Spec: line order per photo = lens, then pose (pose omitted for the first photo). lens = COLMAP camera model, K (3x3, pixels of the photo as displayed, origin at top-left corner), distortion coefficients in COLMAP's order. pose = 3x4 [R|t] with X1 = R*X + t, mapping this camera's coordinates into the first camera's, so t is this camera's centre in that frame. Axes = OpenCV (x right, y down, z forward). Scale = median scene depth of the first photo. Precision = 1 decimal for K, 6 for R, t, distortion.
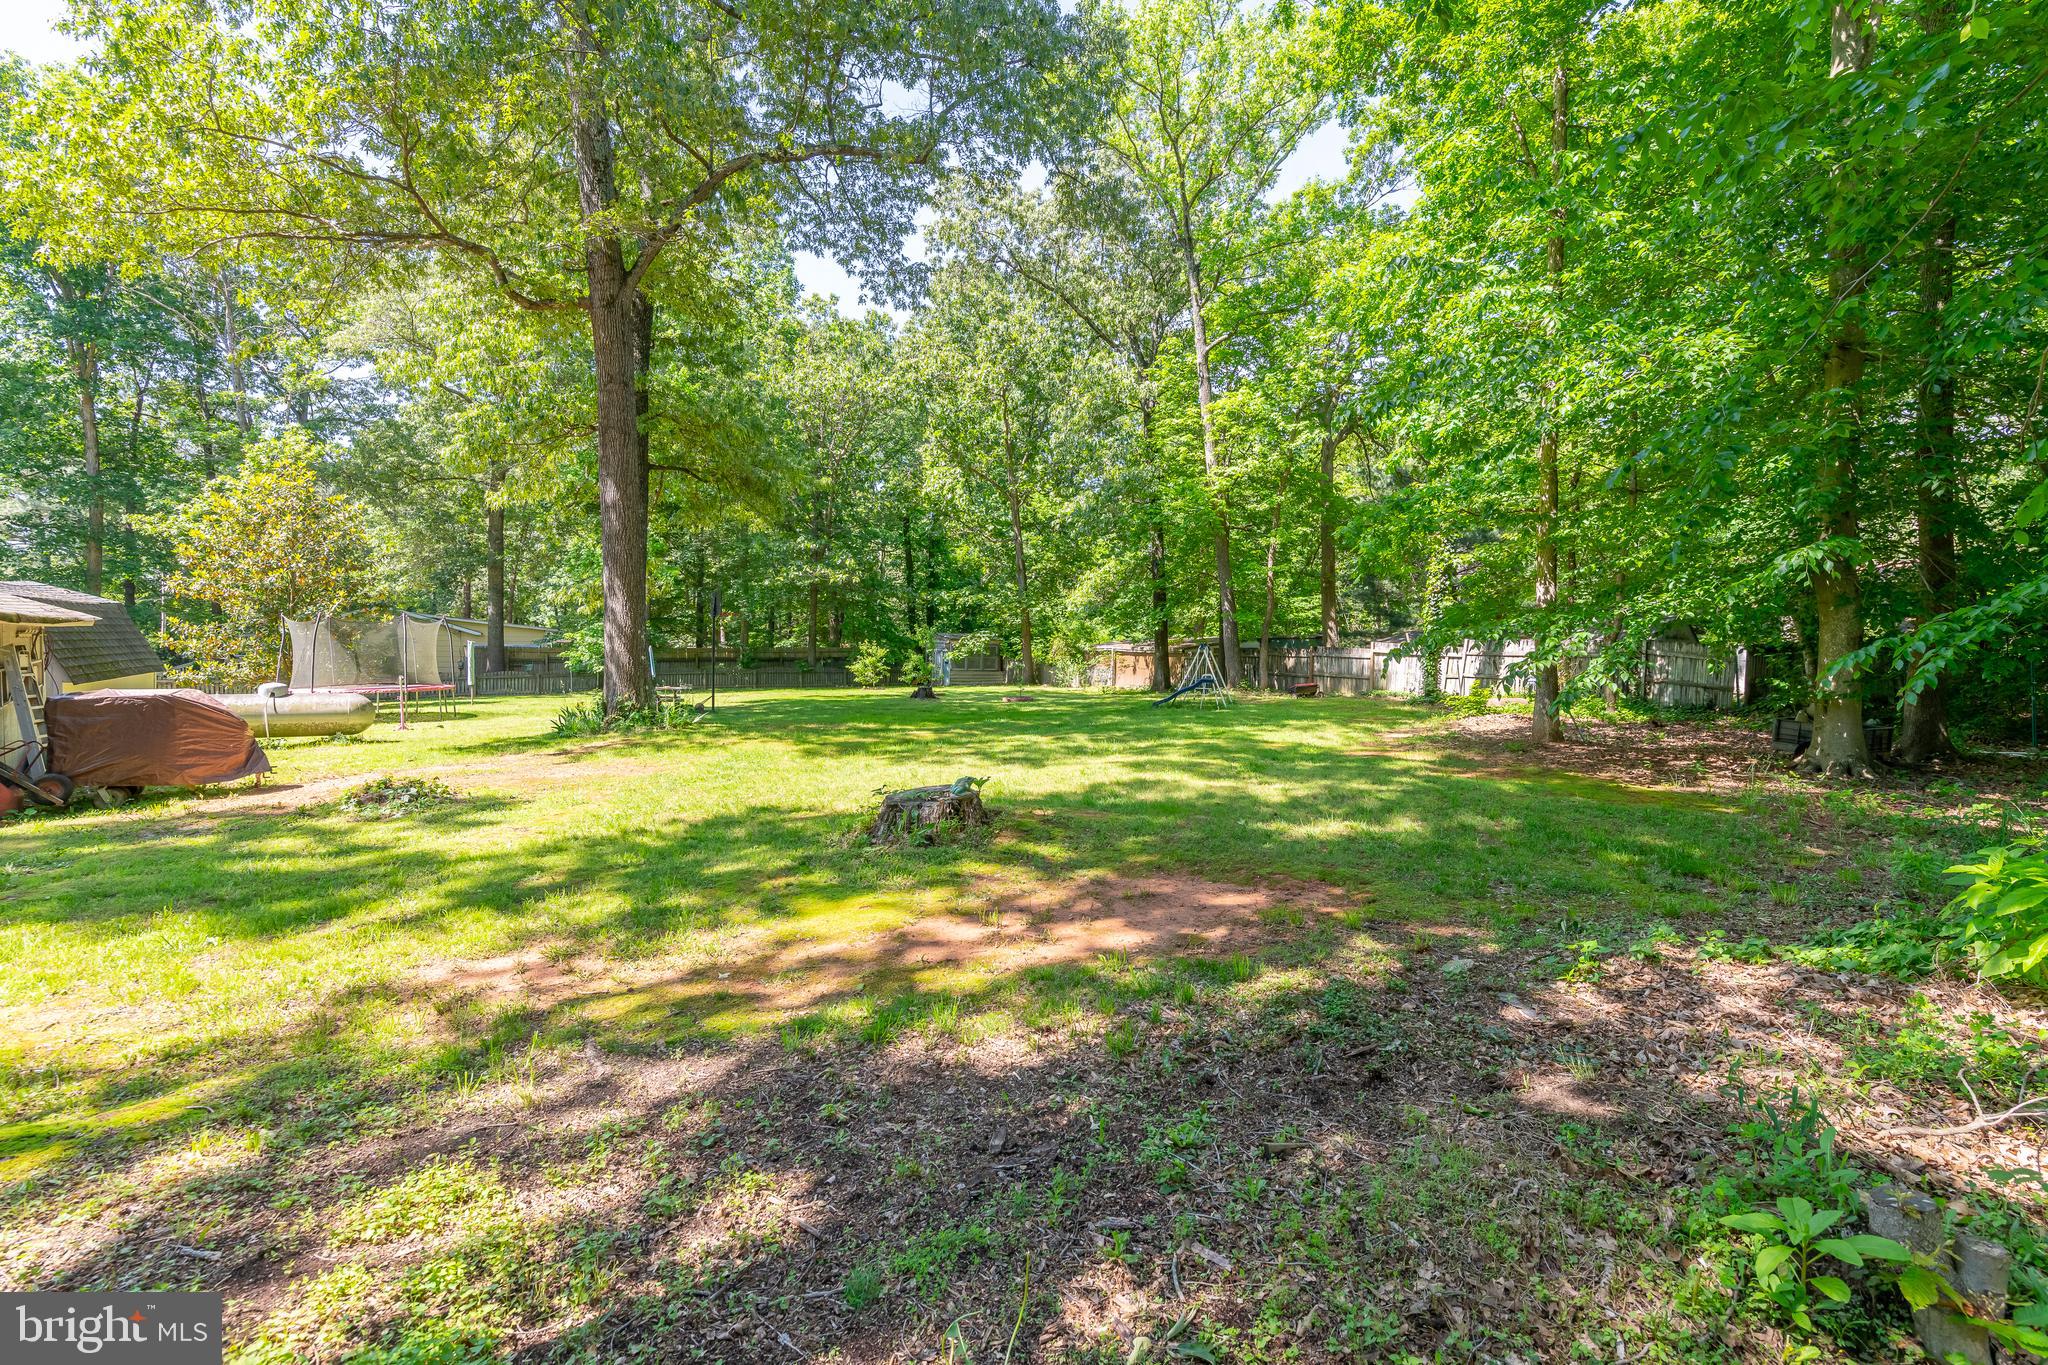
lens RADIAL K [[868.8, 0, 1025.7], [0, 868.8, 660.0], [0, 0, 1]] dist [0.000102, 0.000058]
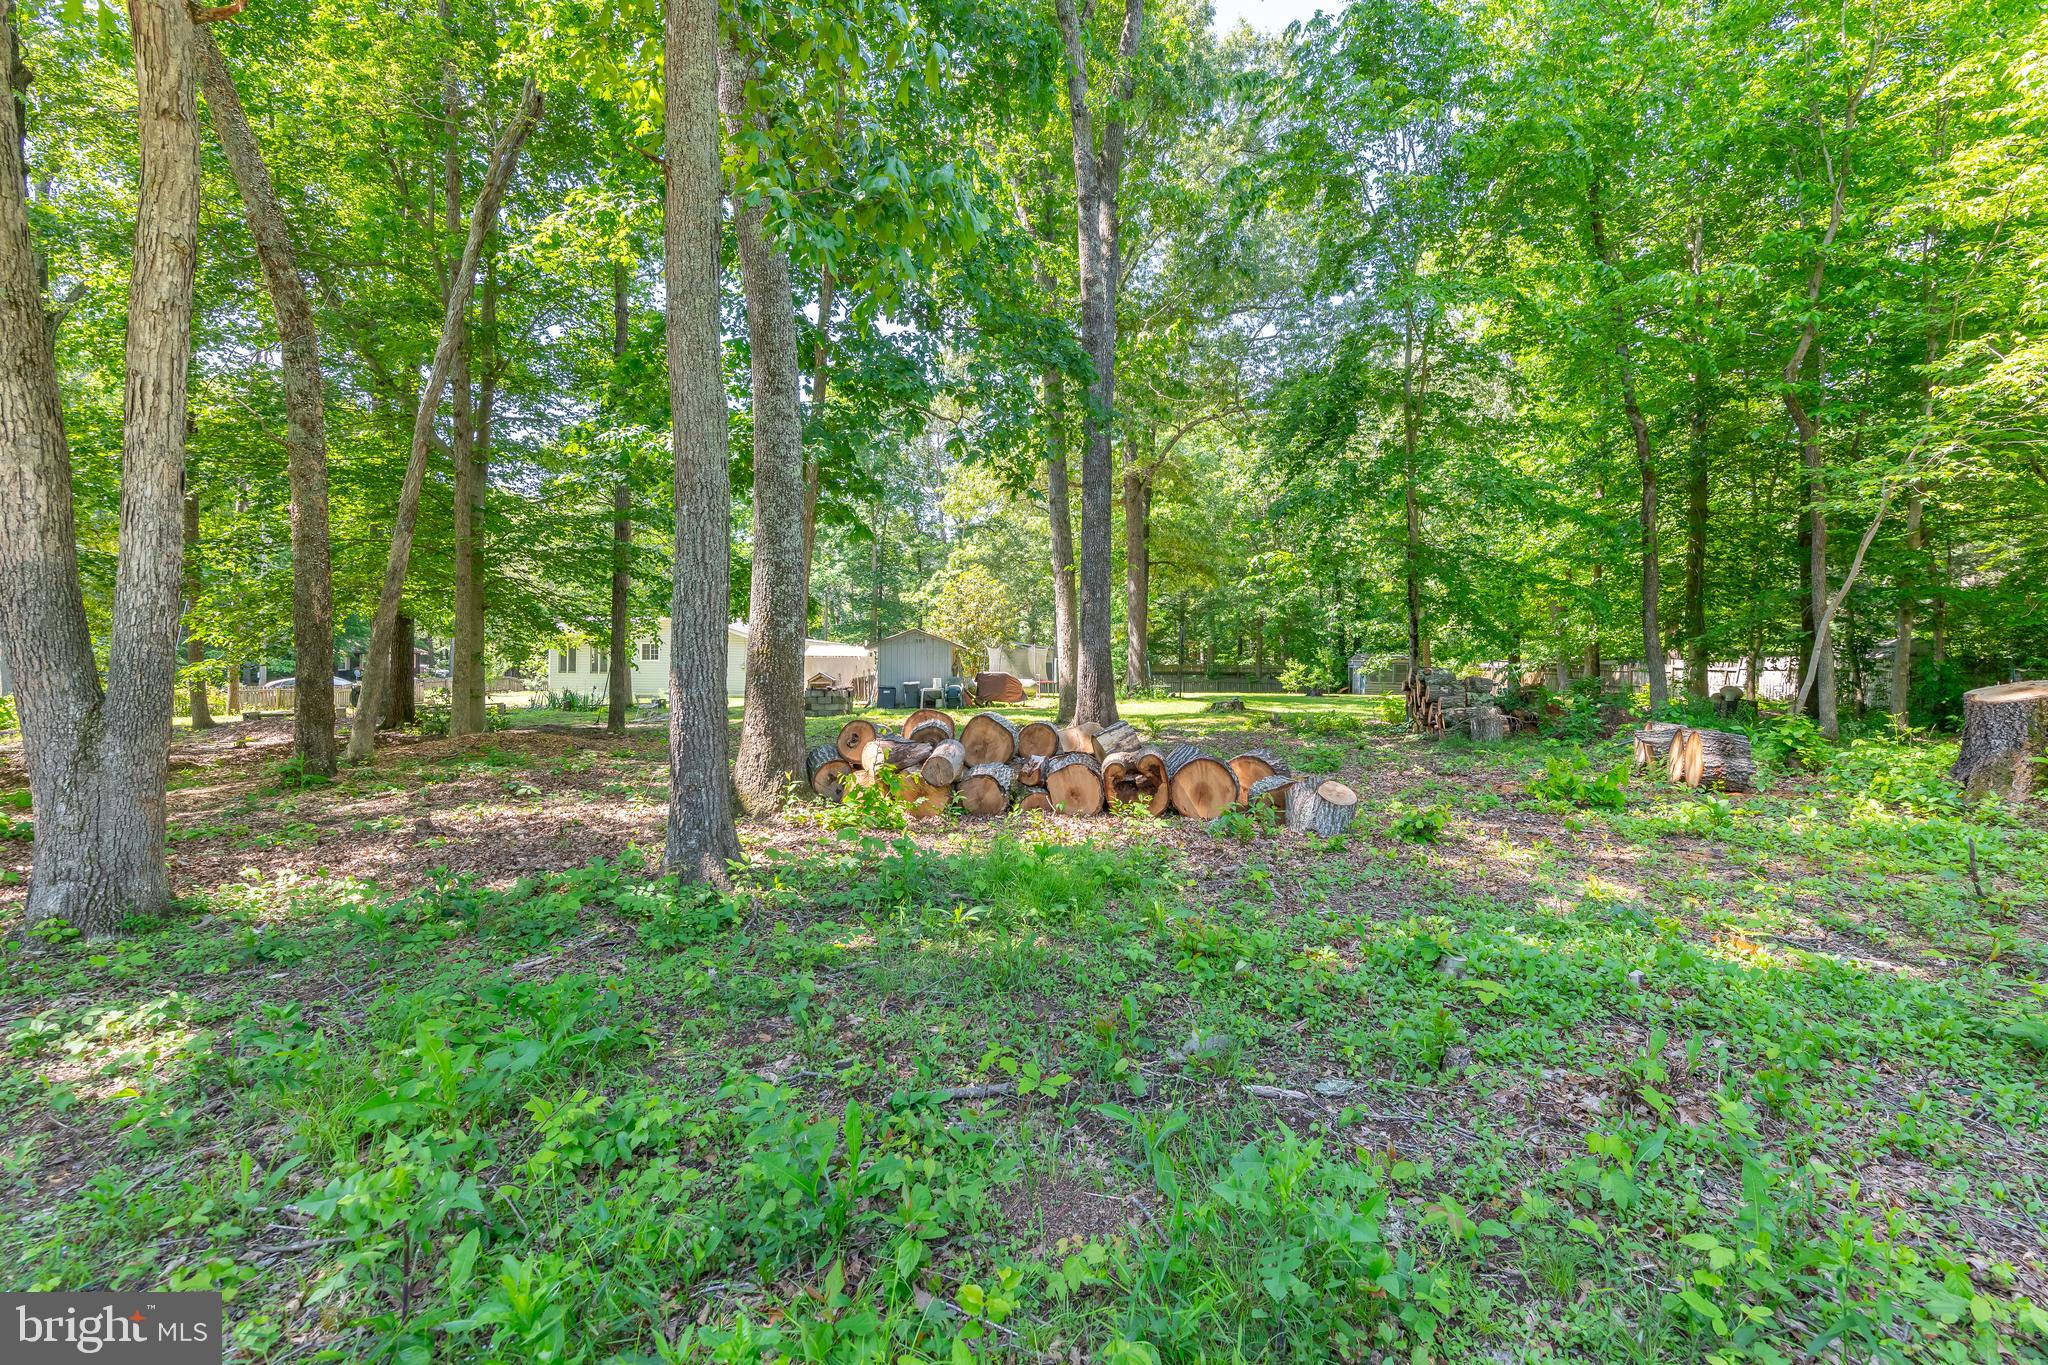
lens RADIAL K [[868.8, 0, 1025.7], [0, 868.8, 660.0], [0, 0, 1]] dist [0.000102, 0.000058]
pose [[0.853608, 0.001681, -0.520914, 0.183012], [-0.015139, 0.999652, -0.021581, 0.016221], [0.520696, 0.026308, 0.853336, -0.425073]]
